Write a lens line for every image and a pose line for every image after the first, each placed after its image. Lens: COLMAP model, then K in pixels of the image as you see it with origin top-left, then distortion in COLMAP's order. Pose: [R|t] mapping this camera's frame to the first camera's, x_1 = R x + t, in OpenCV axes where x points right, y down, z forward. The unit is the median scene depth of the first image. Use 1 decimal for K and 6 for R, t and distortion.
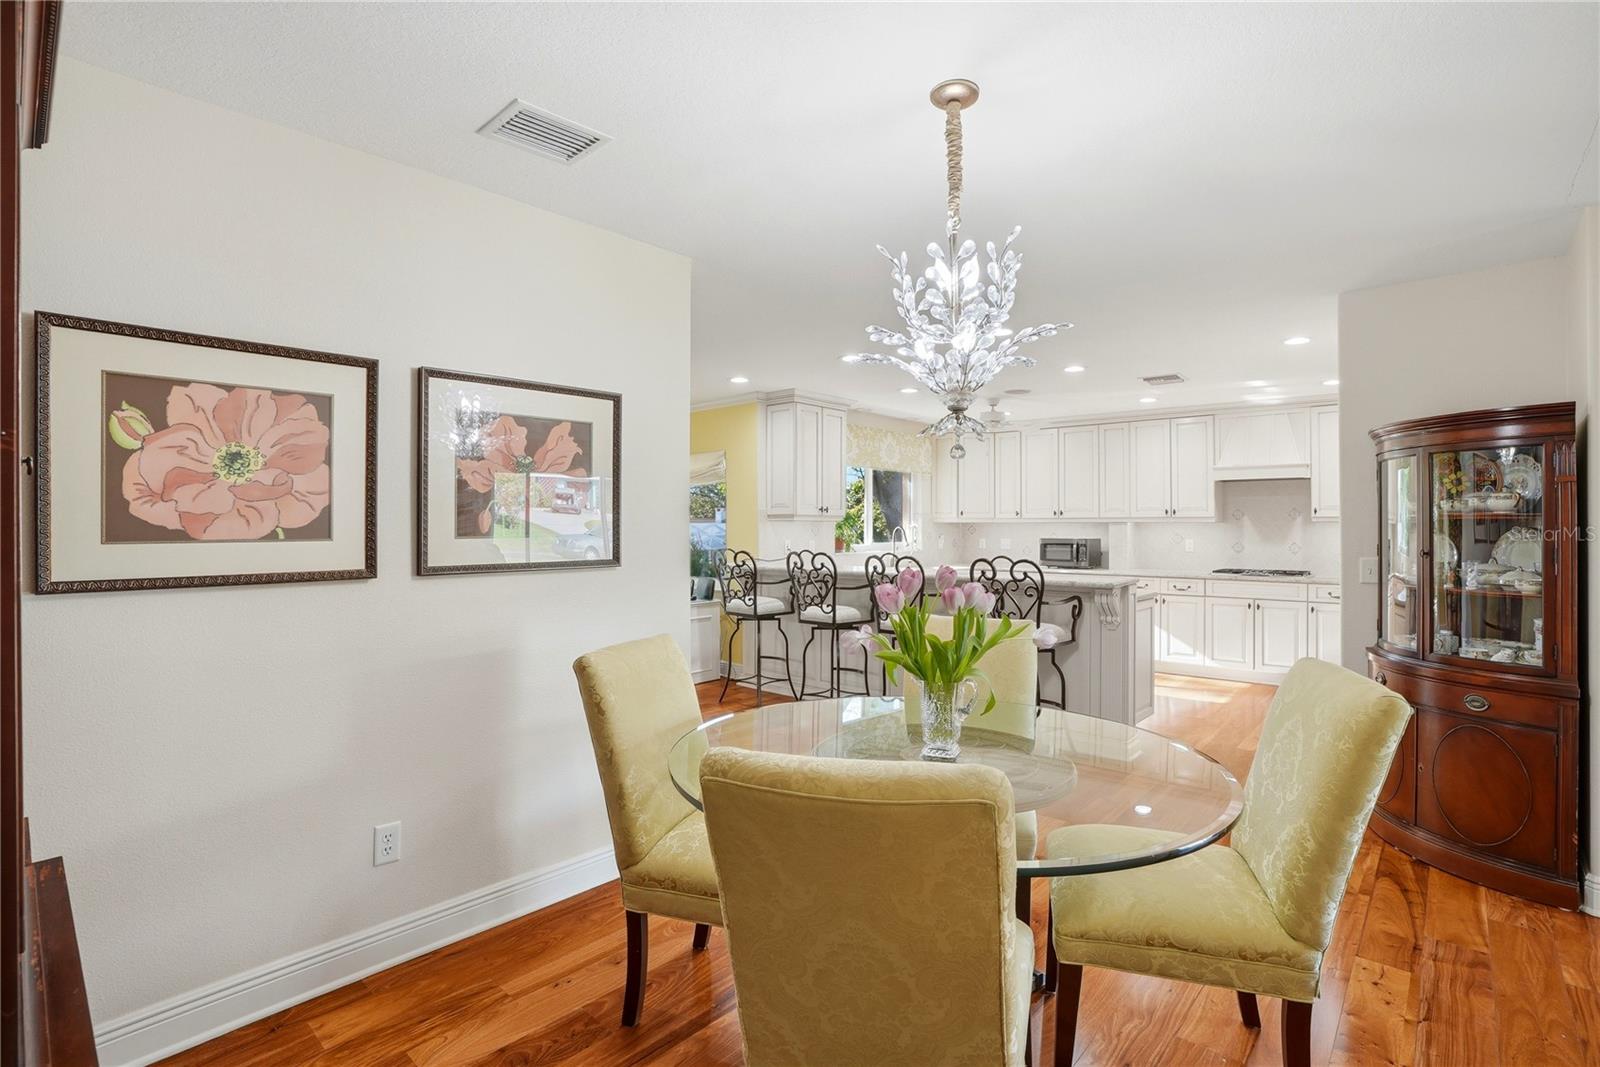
lens RADIAL K [[754.5, 0, 835.4], [0, 754.5, 521.4], [0, 0, 1]] dist [-0.027482, 0.004440]
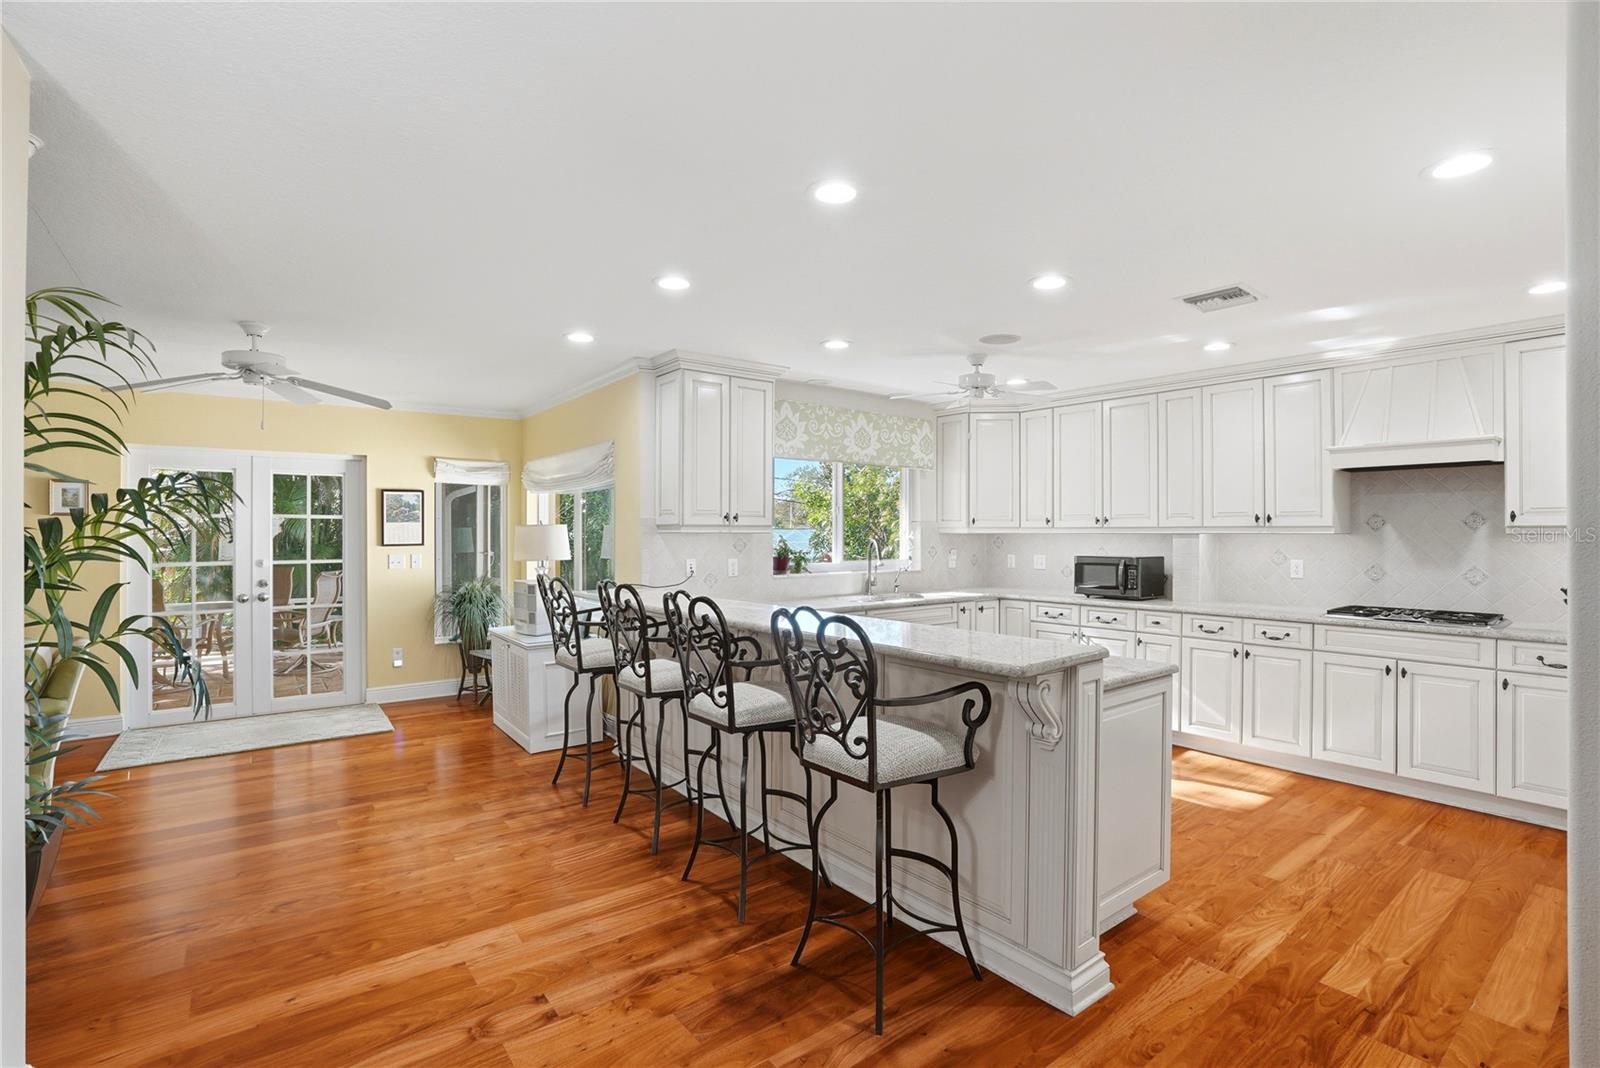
lens RADIAL K [[754.5, 0, 813.2], [0, 754.5, 534.6], [0, 0, 1]] dist [-0.027482, 0.004440]
pose [[0.981308, -0.000415, -0.192443, 0.201214], [0.001984, 0.999966, 0.007961, -0.004645], [0.192433, -0.008194, 0.981276, 0.302640]]
